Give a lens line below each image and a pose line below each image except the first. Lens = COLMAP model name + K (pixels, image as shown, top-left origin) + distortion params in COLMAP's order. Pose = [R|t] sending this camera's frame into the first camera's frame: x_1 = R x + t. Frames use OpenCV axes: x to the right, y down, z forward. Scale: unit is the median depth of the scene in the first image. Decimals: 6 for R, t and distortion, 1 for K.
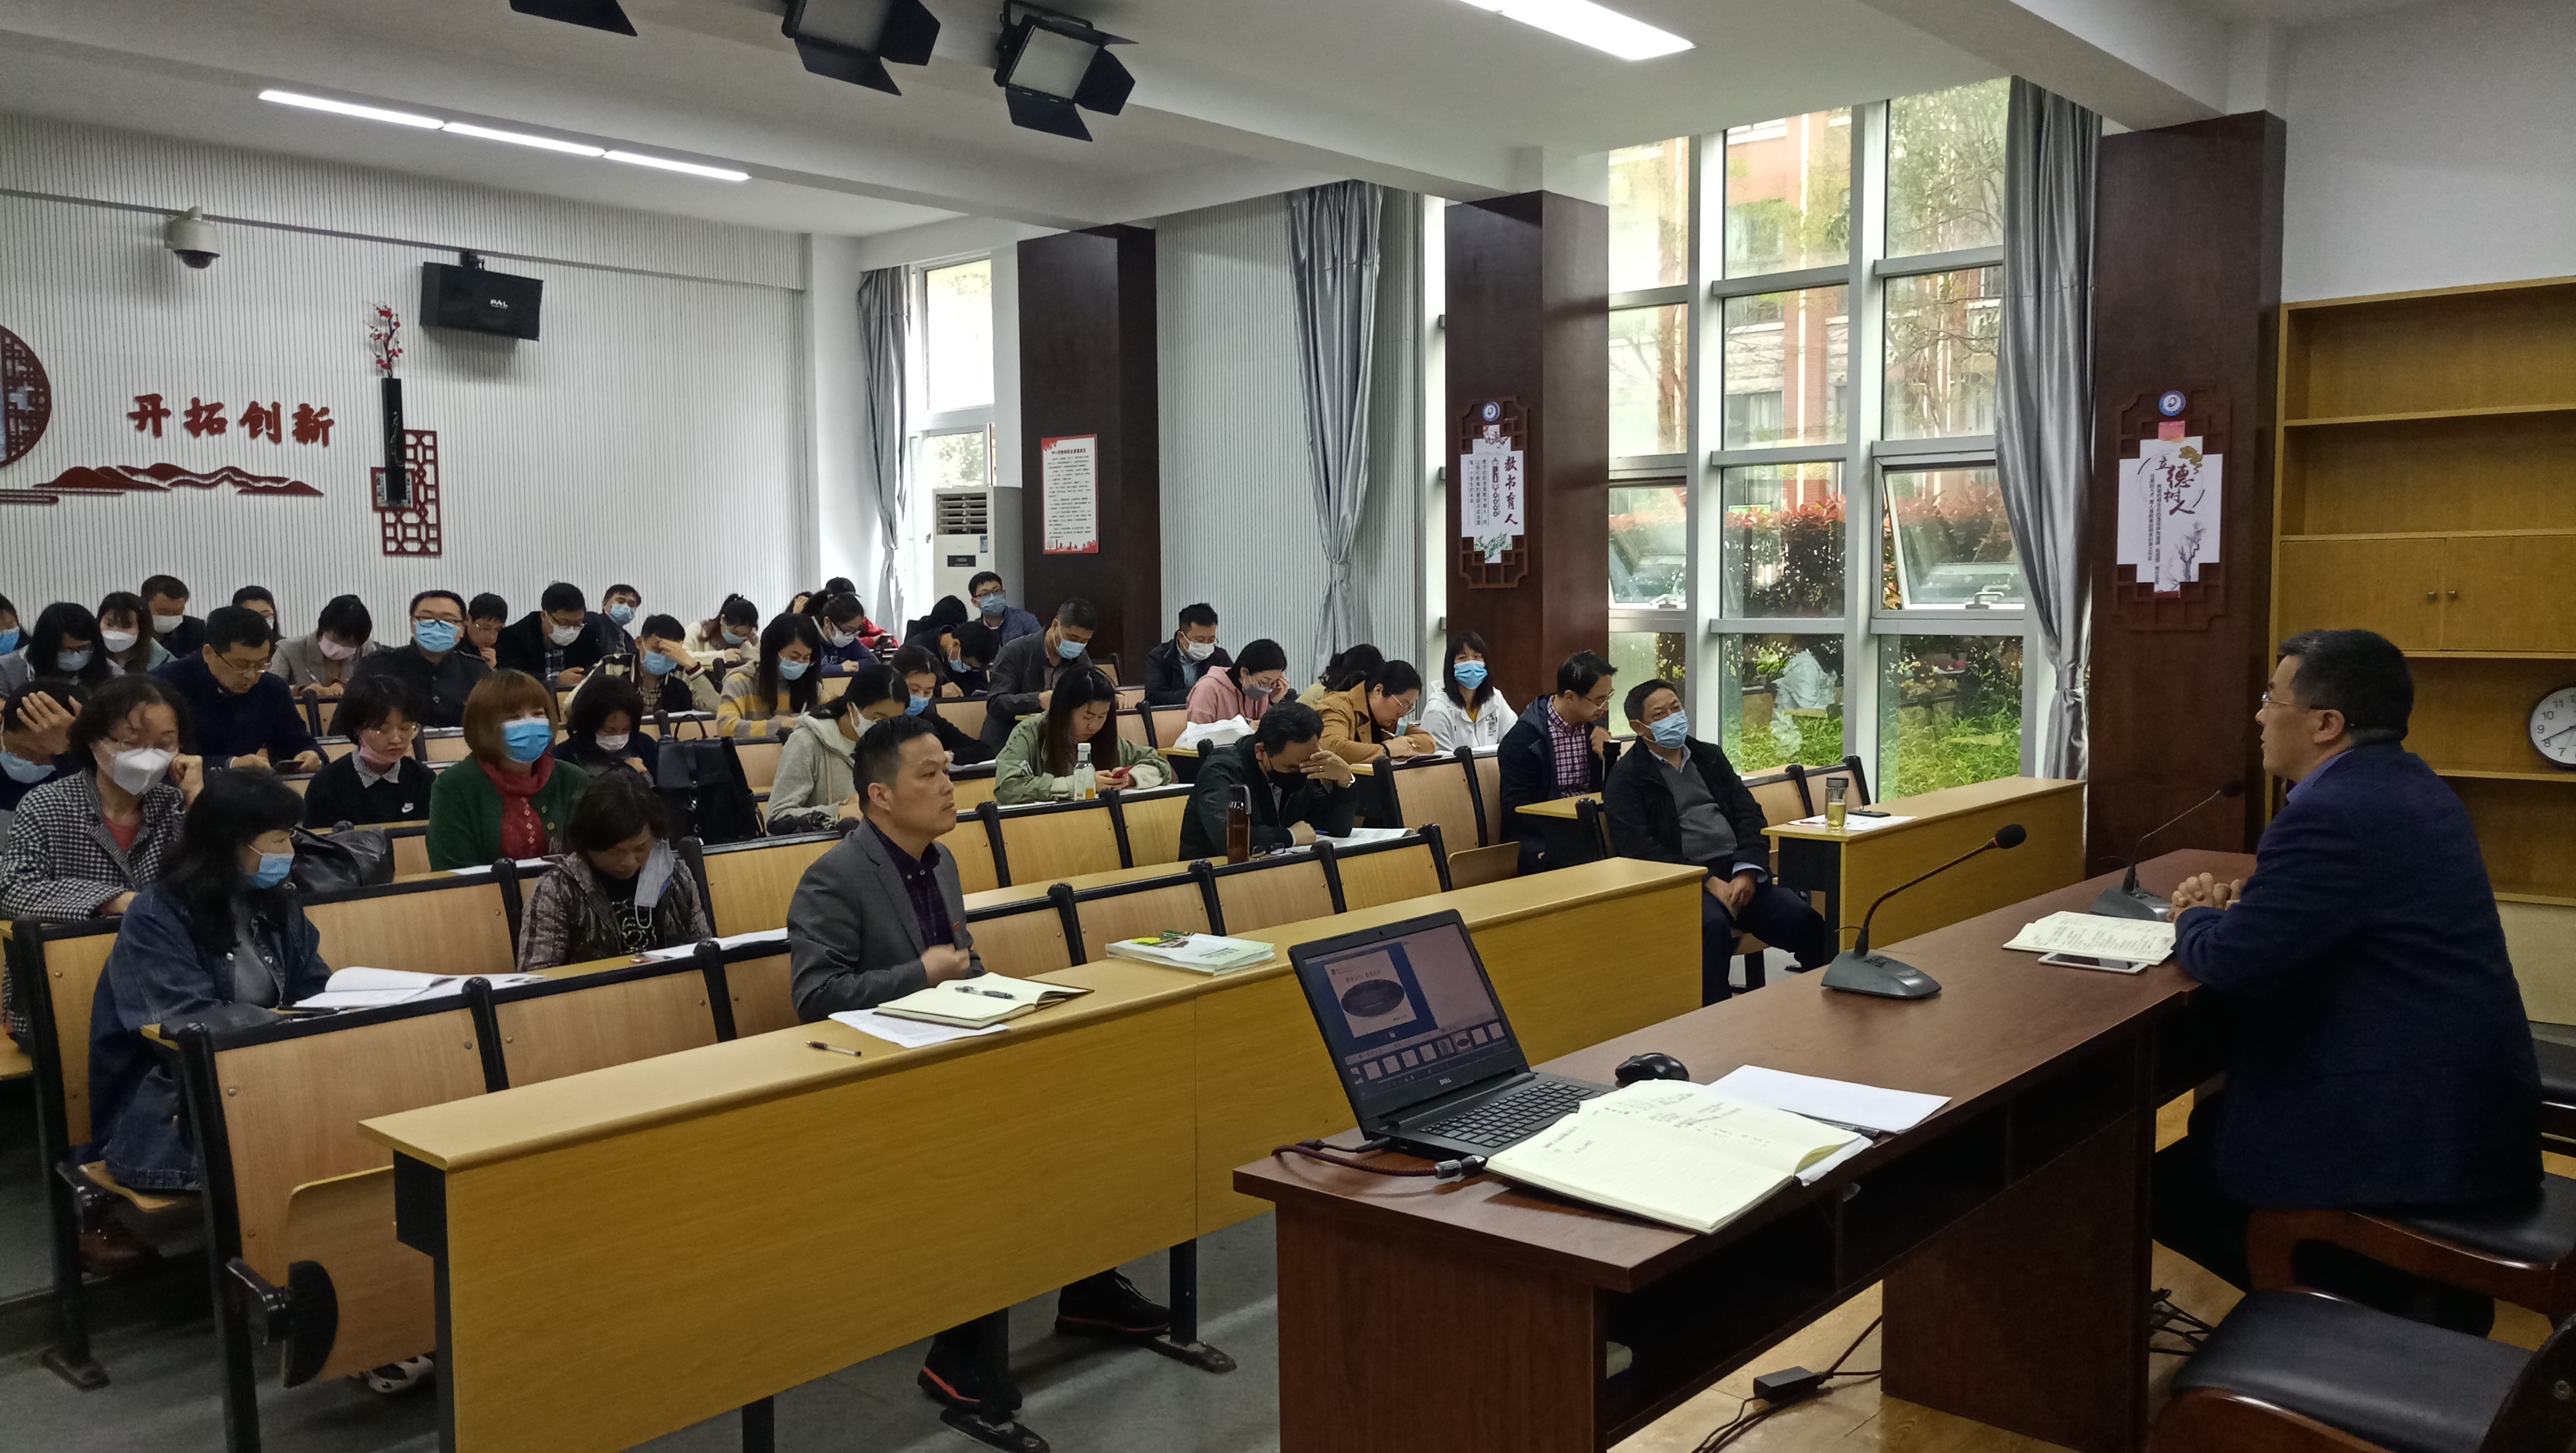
lens RADIAL K [[1955.6, 0, 1288.0], [0, 1955.6, 726.5], [0, 0, 1]] dist [-0.001292, 0.039235]
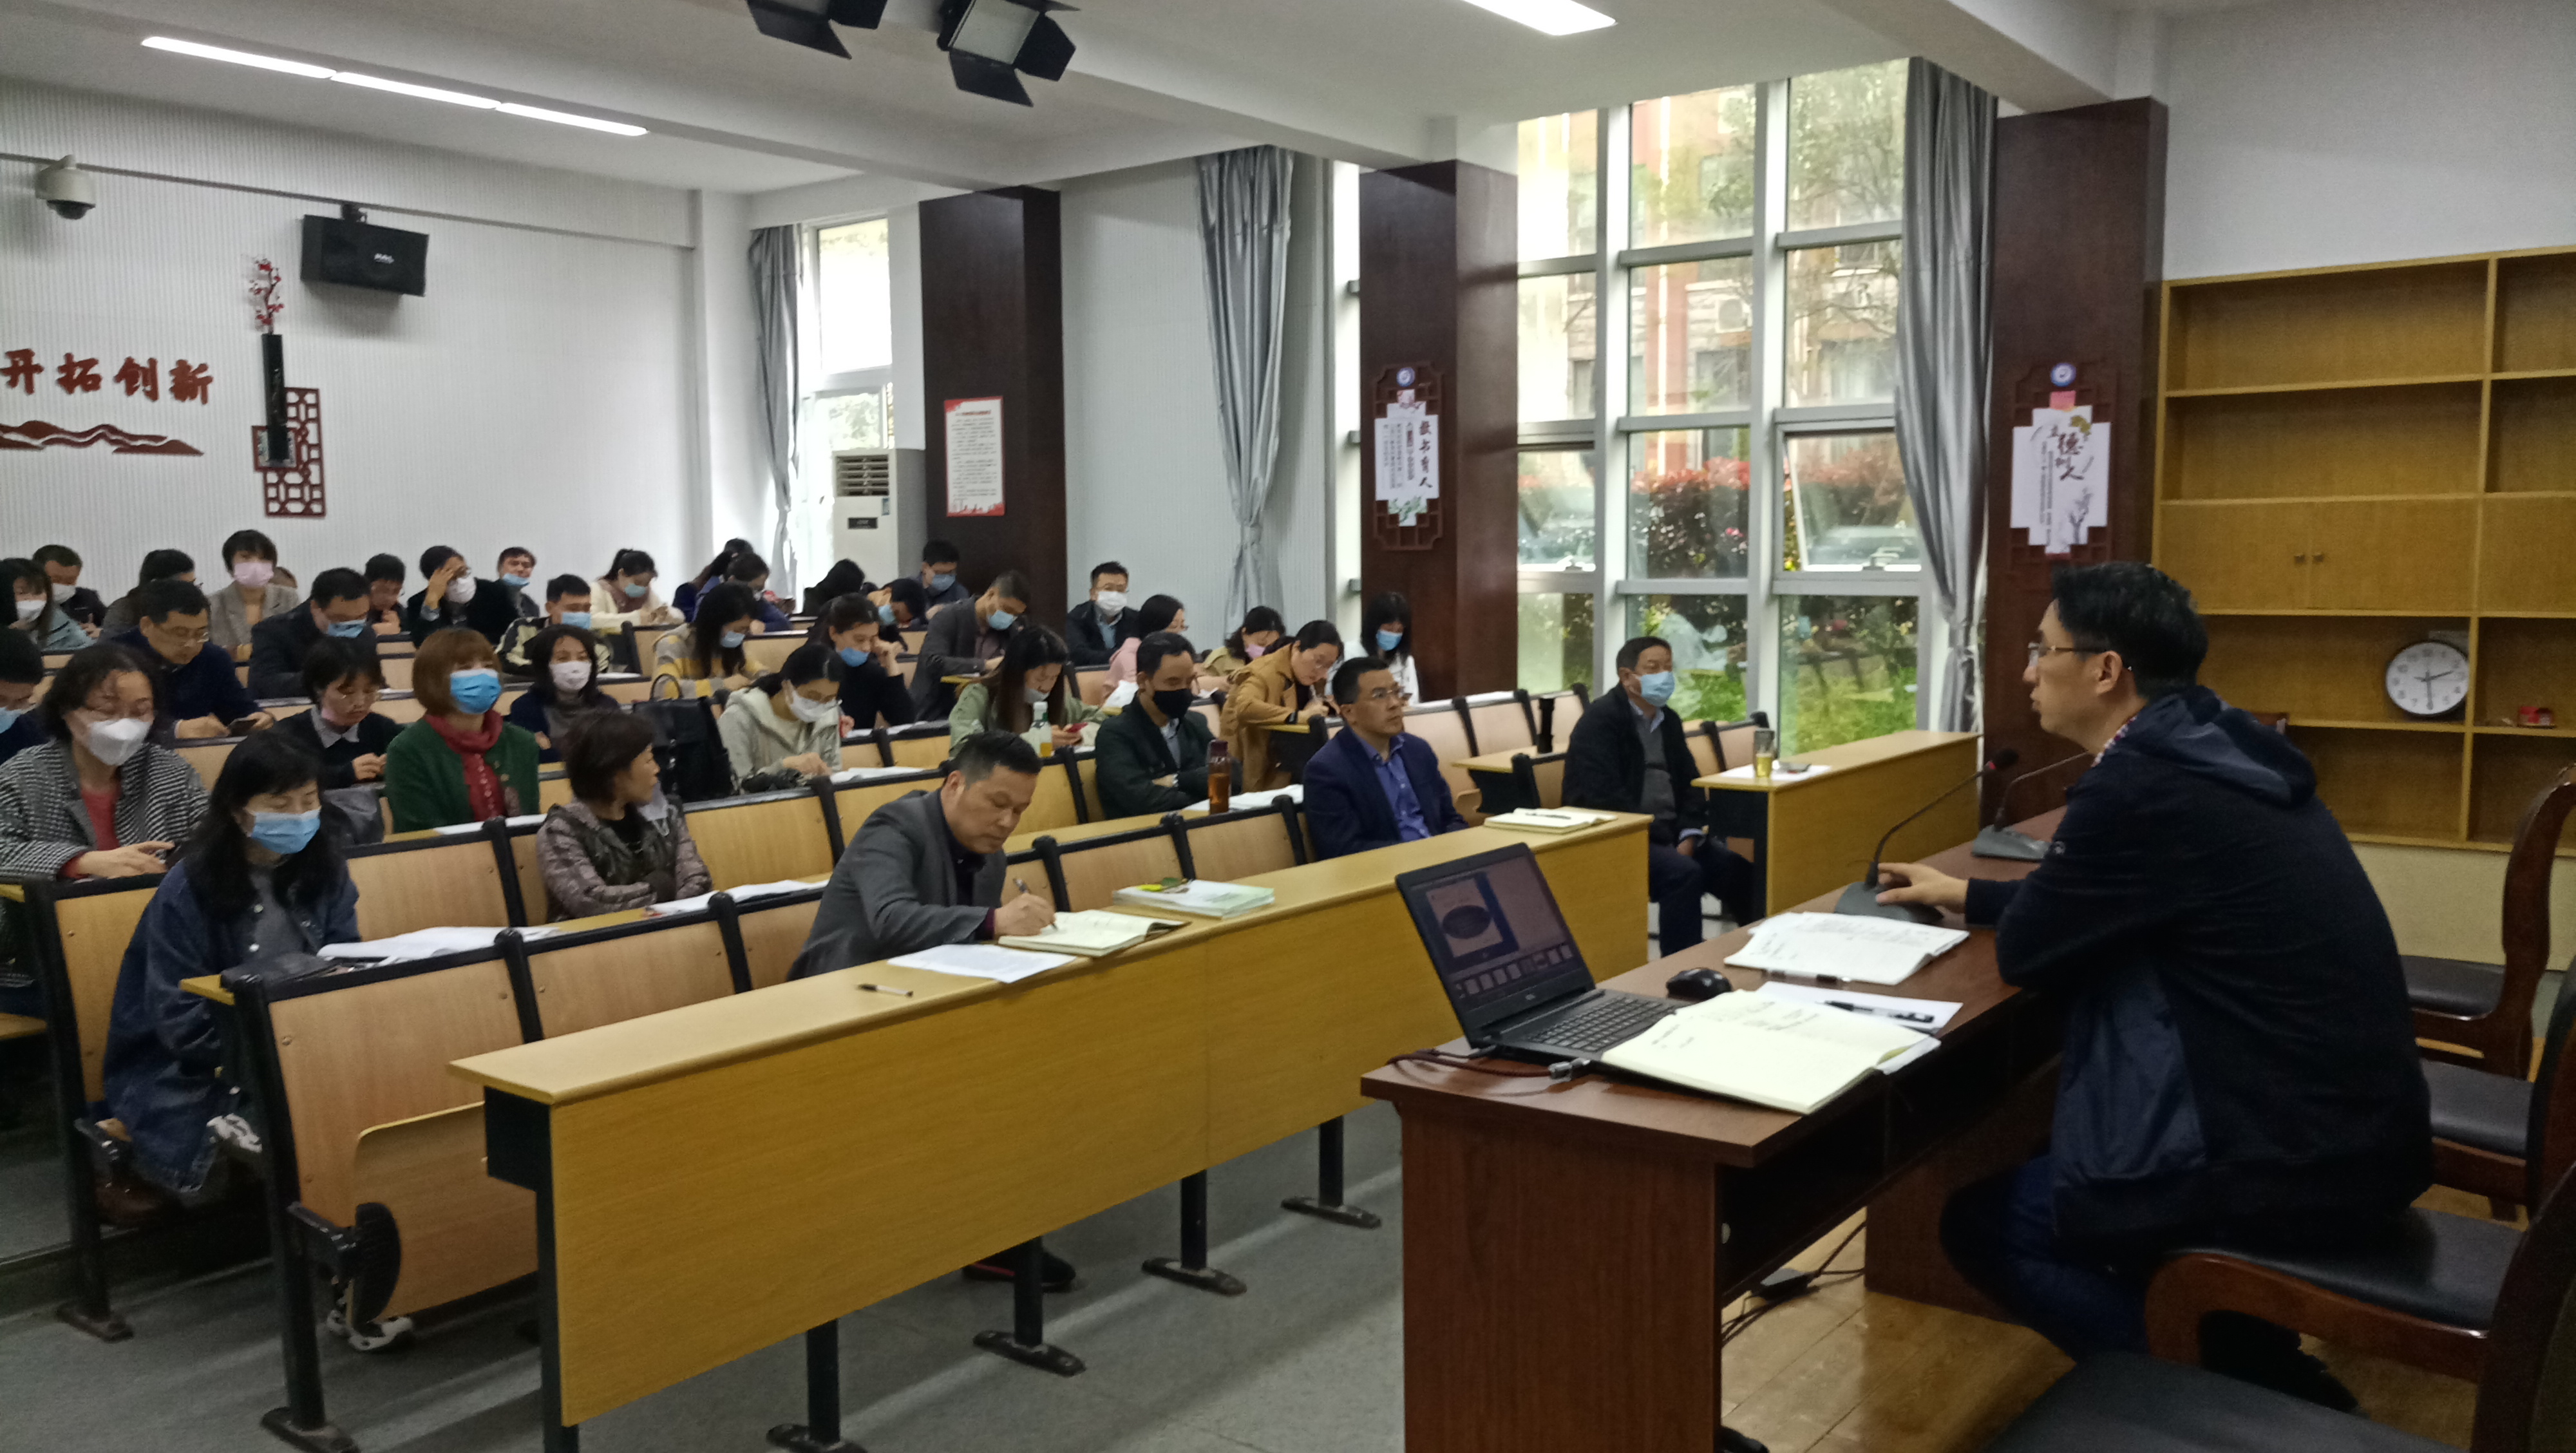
lens RADIAL K [[1967.9, 0, 1288.0], [0, 1967.9, 726.5], [0, 0, 1]] dist [0.004782, 0.009906]
pose [[0.997231, -0.006450, 0.074090, -0.034251], [0.005110, 0.999820, 0.018255, 0.002263], [-0.074195, -0.017826, 0.997084, -0.022114]]
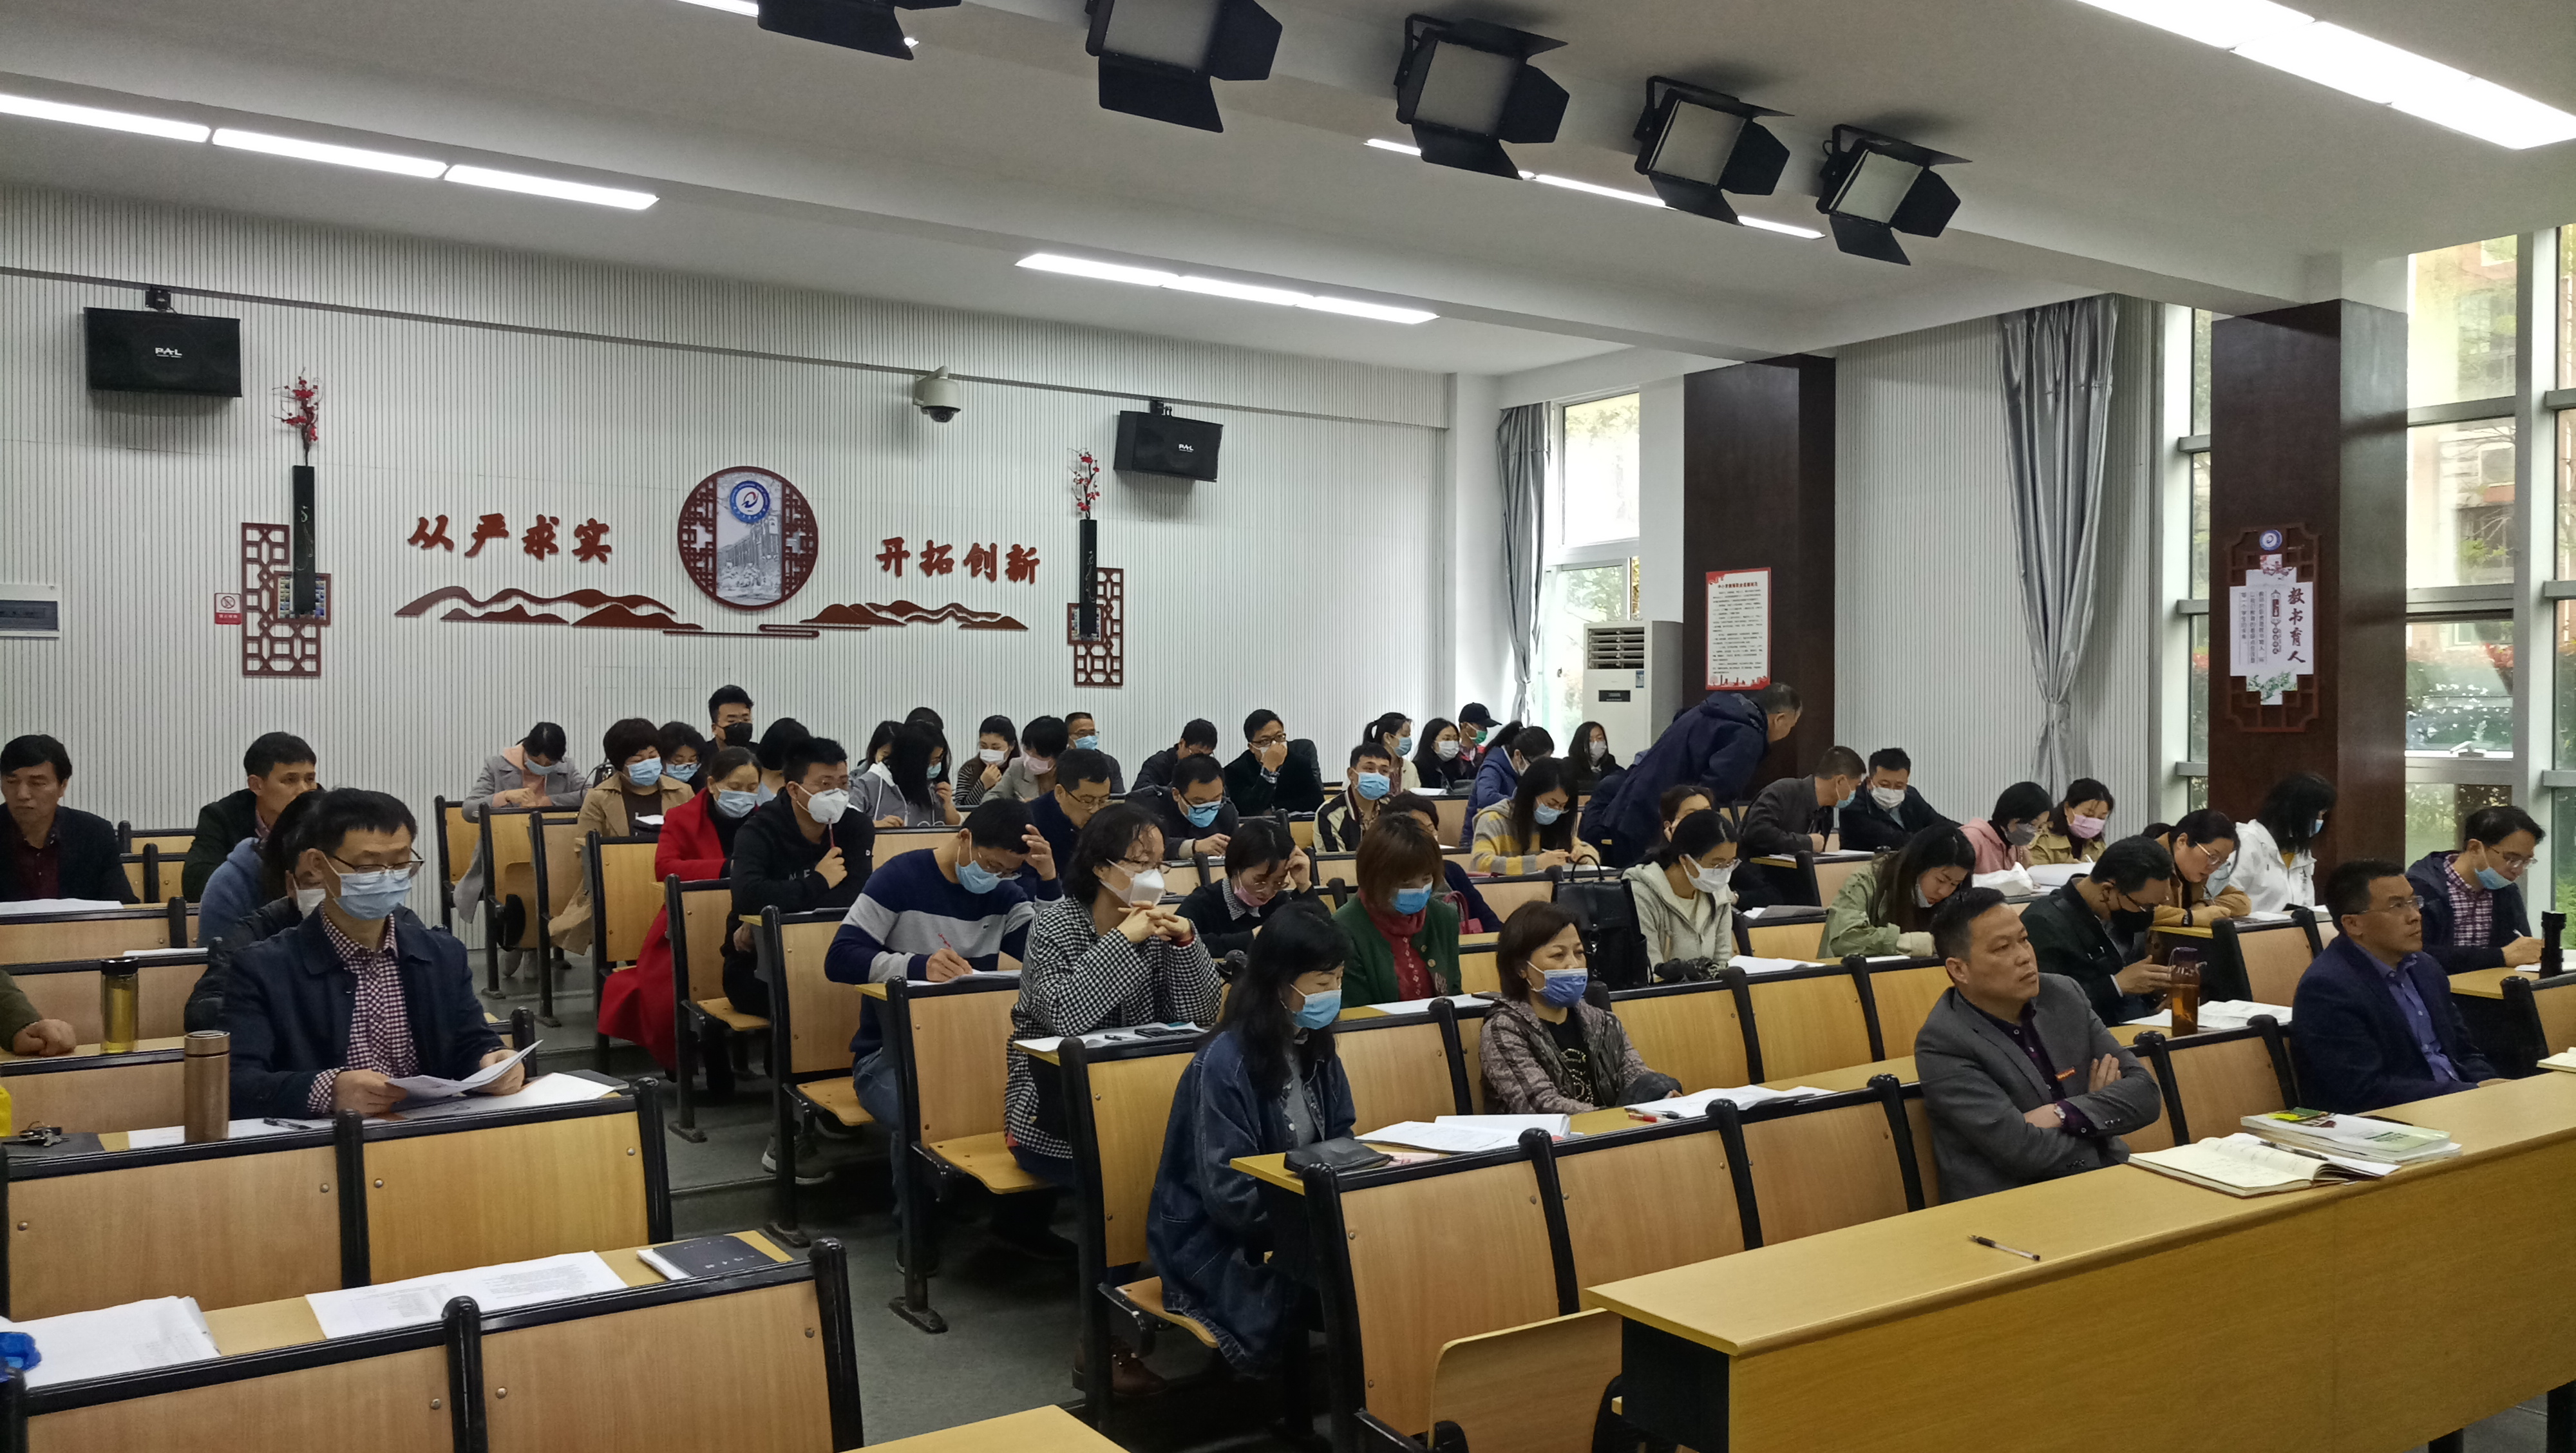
lens RADIAL K [[1955.6, 0, 1288.0], [0, 1955.6, 726.5], [0, 0, 1]] dist [-0.001292, 0.039235]
pose [[0.972078, 0.012897, -0.234304, -0.126271], [-0.028628, 0.997548, -0.063865, -0.001984], [0.232906, 0.068790, 0.970063, 0.008186]]
